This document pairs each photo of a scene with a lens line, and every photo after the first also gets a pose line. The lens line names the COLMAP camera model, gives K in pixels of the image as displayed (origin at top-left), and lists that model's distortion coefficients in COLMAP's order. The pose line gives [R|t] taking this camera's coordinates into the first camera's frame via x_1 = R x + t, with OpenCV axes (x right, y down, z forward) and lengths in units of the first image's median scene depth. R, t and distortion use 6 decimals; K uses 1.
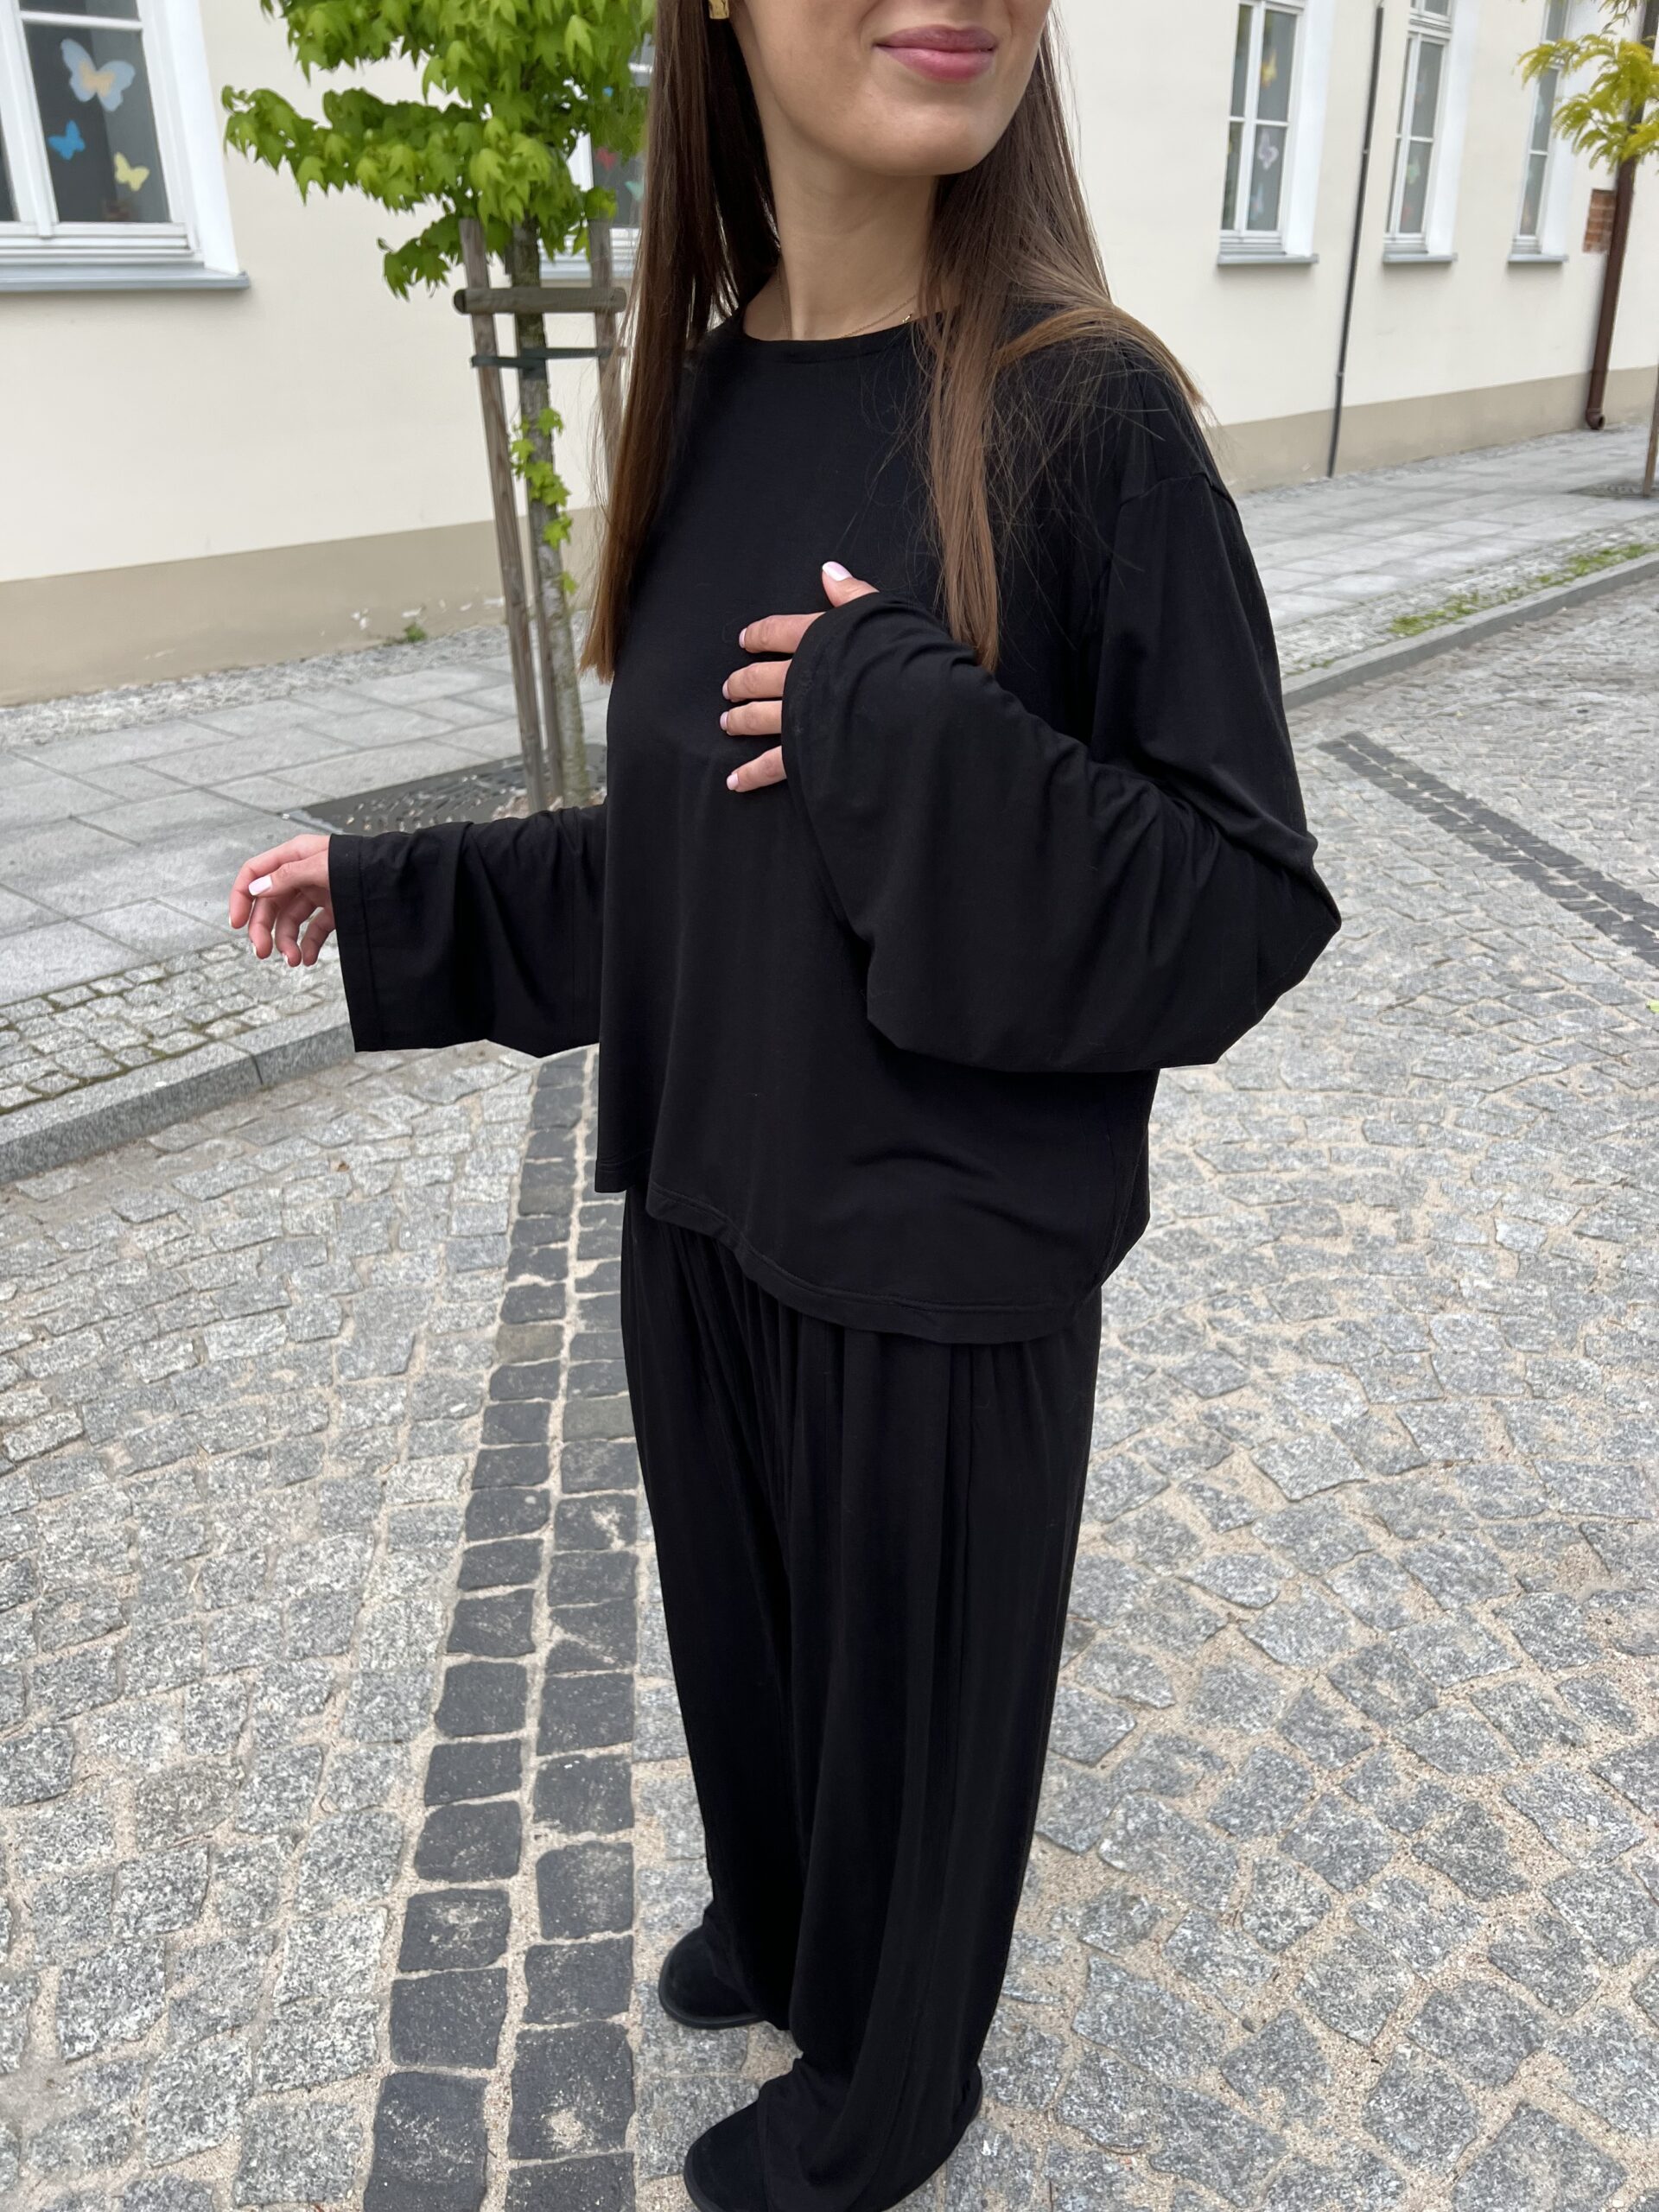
lens RADIAL K [[1677.8, 0, 789.9], [0, 1677.8, 1152.7], [0, 0, 1]] dist [0.047515, -0.049791]
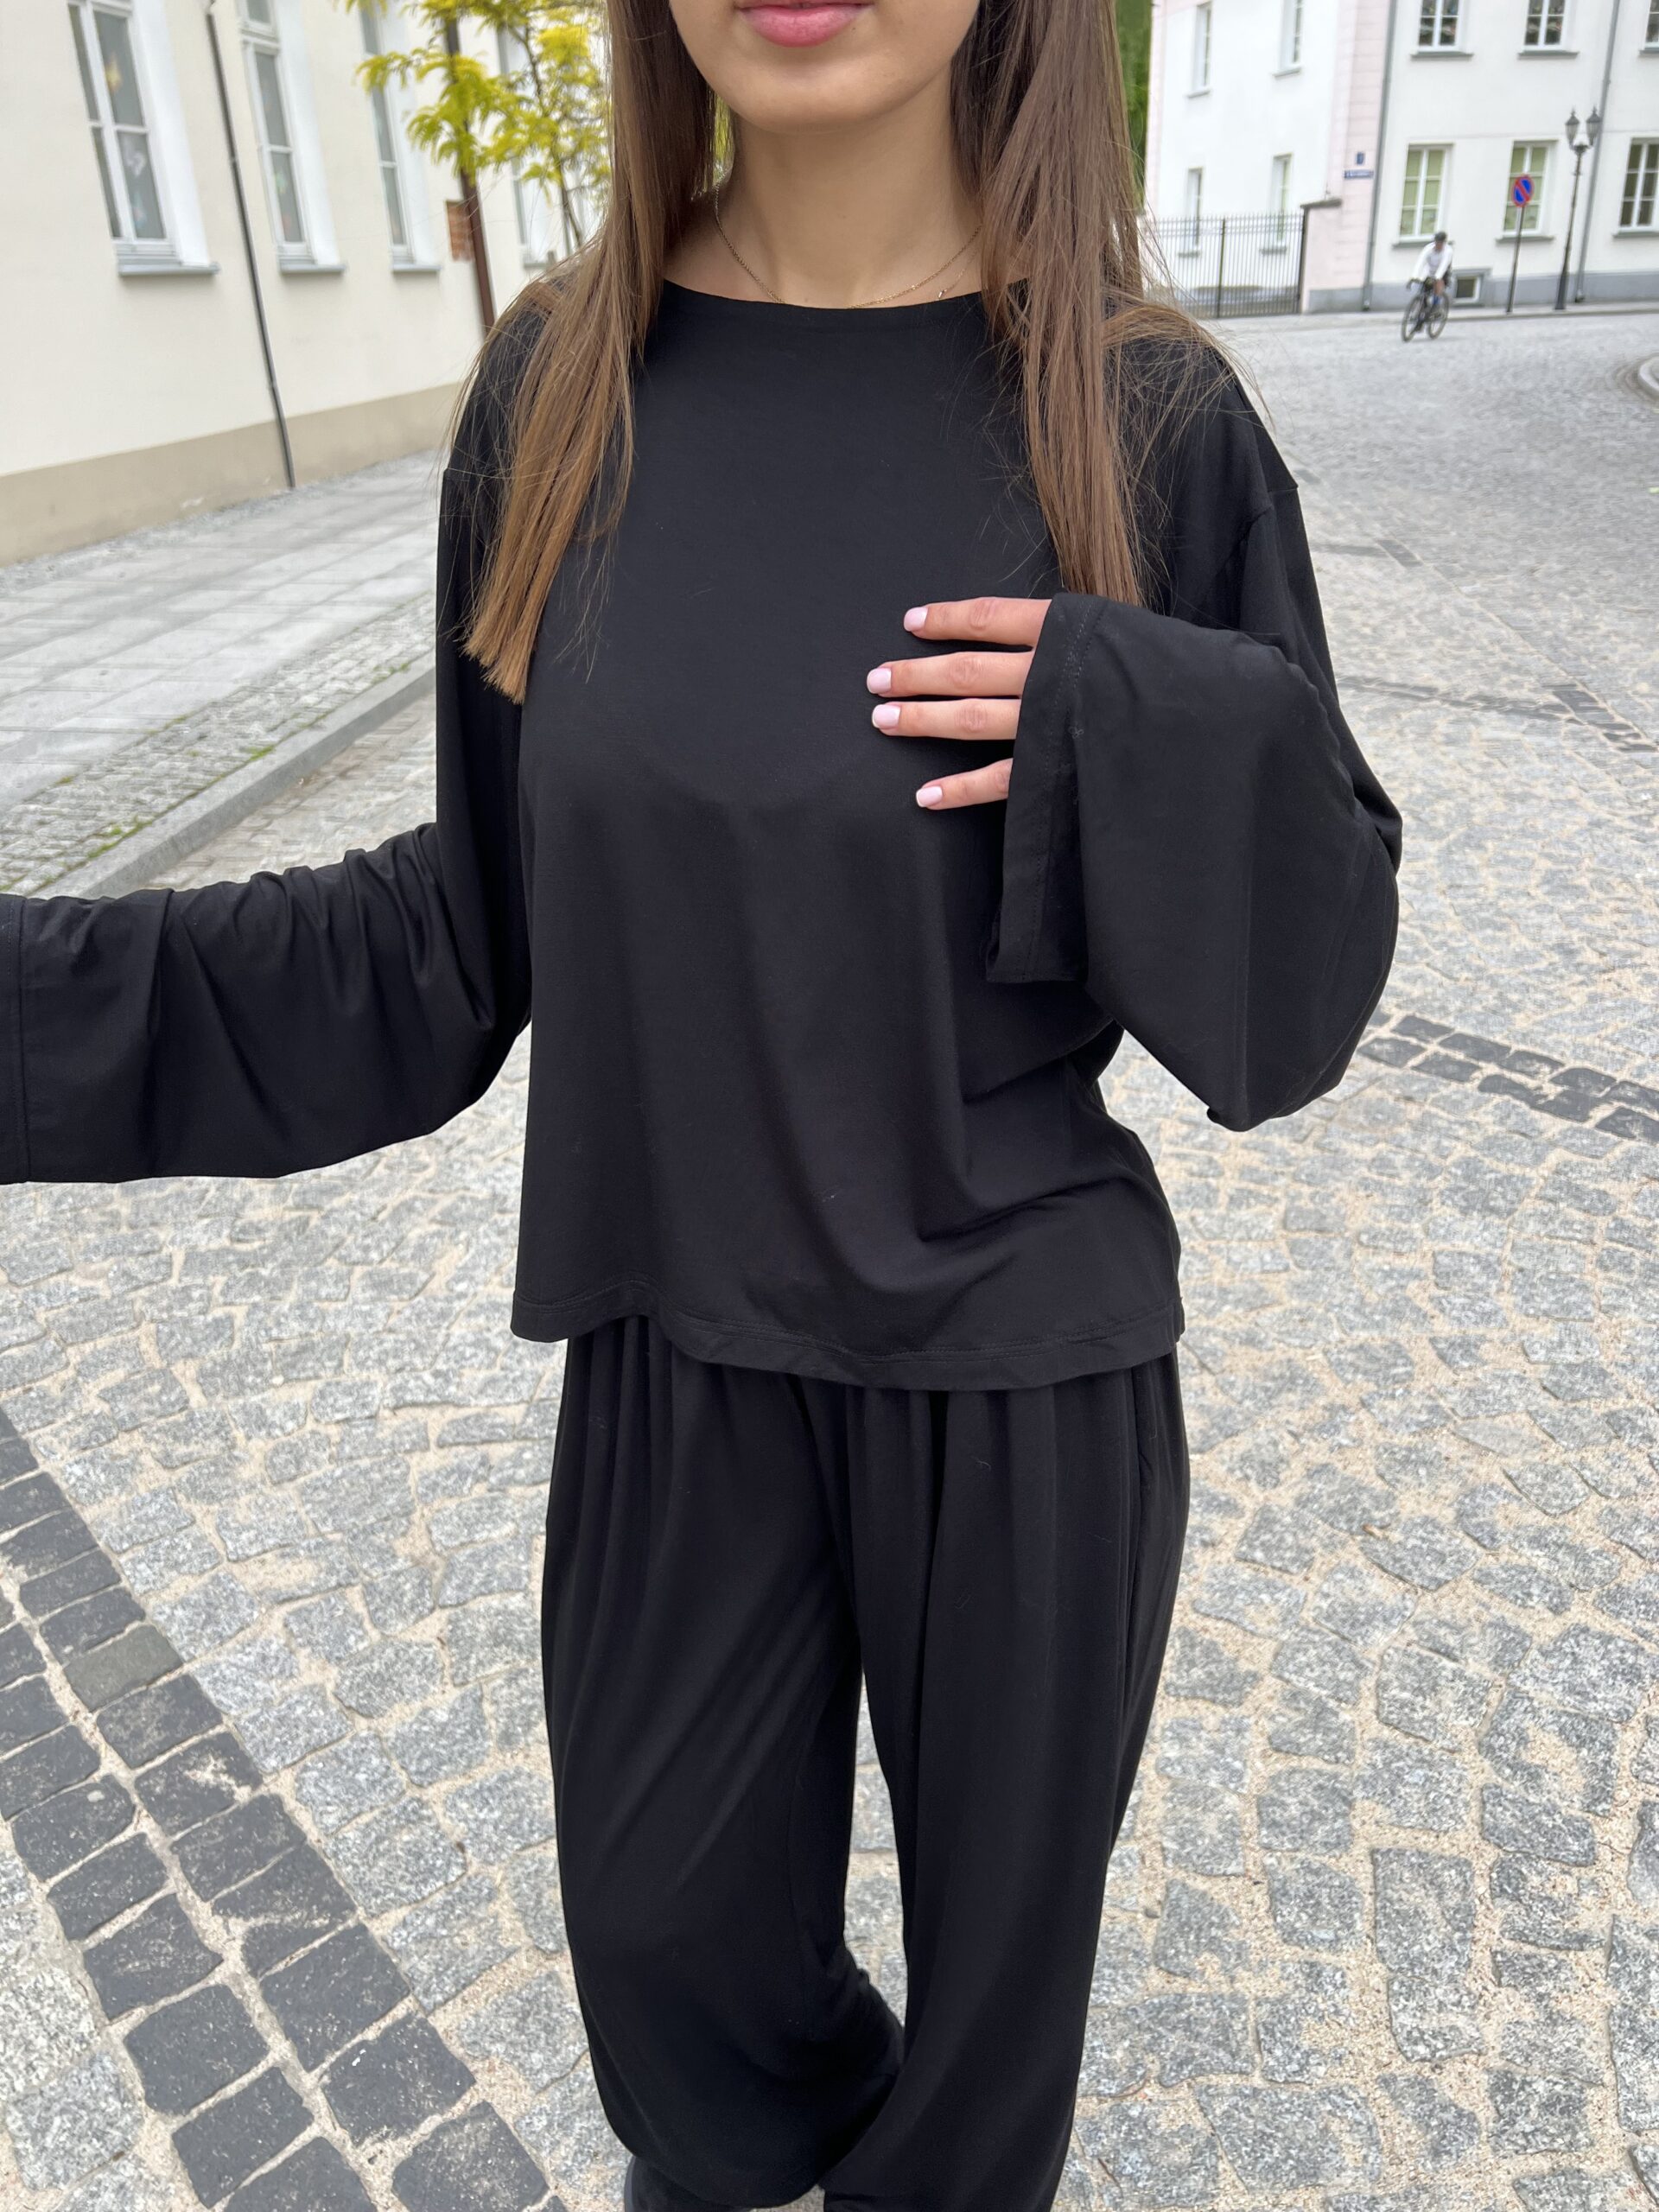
lens RADIAL K [[1677.8, 0, 839.1], [0, 1677.8, 1158.9], [0, 0, 1]] dist [0.047515, -0.049791]
pose [[0.814585, -0.282079, 0.506836, -0.207147], [0.284312, 0.955794, 0.075000, -0.045068], [-0.505587, 0.083006, 0.858774, 0.121612]]
